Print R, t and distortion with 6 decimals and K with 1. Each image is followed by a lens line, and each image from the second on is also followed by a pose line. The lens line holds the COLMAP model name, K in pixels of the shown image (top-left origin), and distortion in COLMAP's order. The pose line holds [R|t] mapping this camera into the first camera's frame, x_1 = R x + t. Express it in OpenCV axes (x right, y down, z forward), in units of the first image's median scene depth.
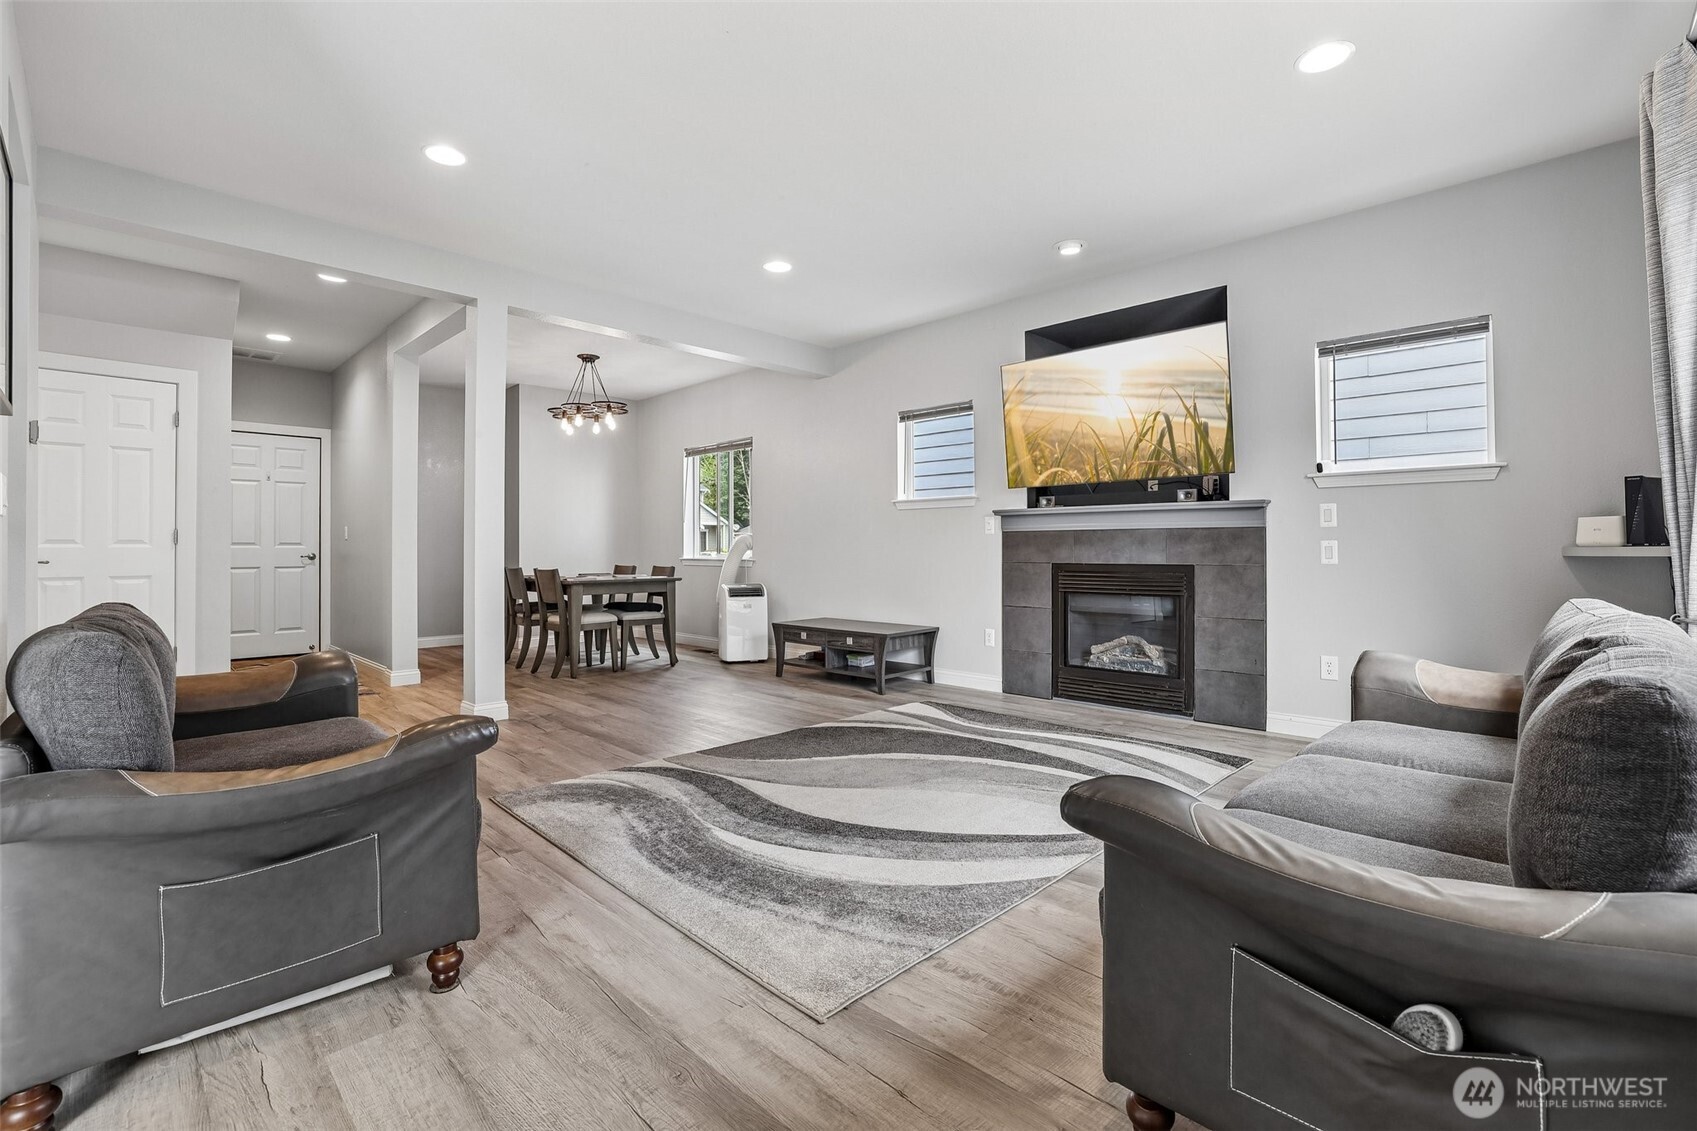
lens RADIAL K [[794.6, 0, 879.3], [0, 794.6, 552.1], [0, 0, 1]] dist [-0.045509, -0.000282]
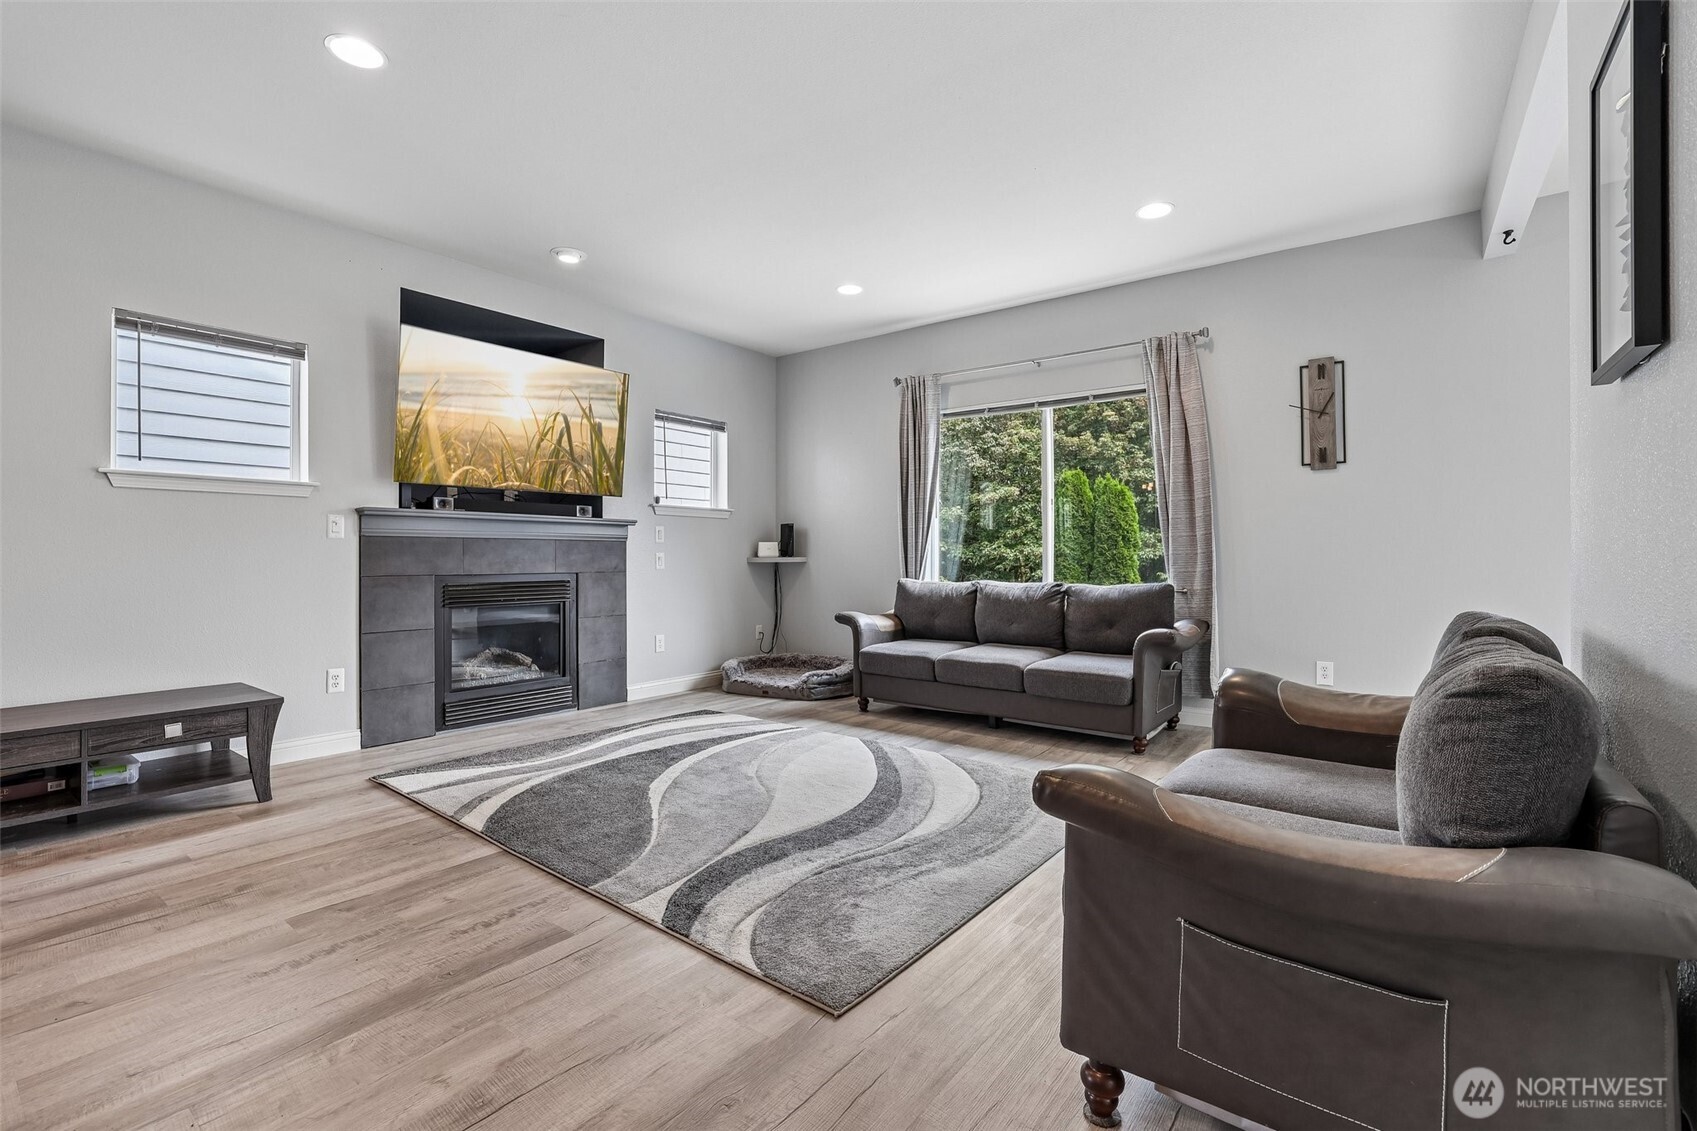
lens RADIAL K [[741.1, 0, 870.6], [0, 741.1, 556.6], [0, 0, 1]] dist [-0.036617, 0.007955]
pose [[-0.152549, 0.004318, 0.988287, -0.713484], [0.002720, 0.999989, -0.003950, -0.001206], [-0.988292, 0.002085, -0.152559, 0.746956]]
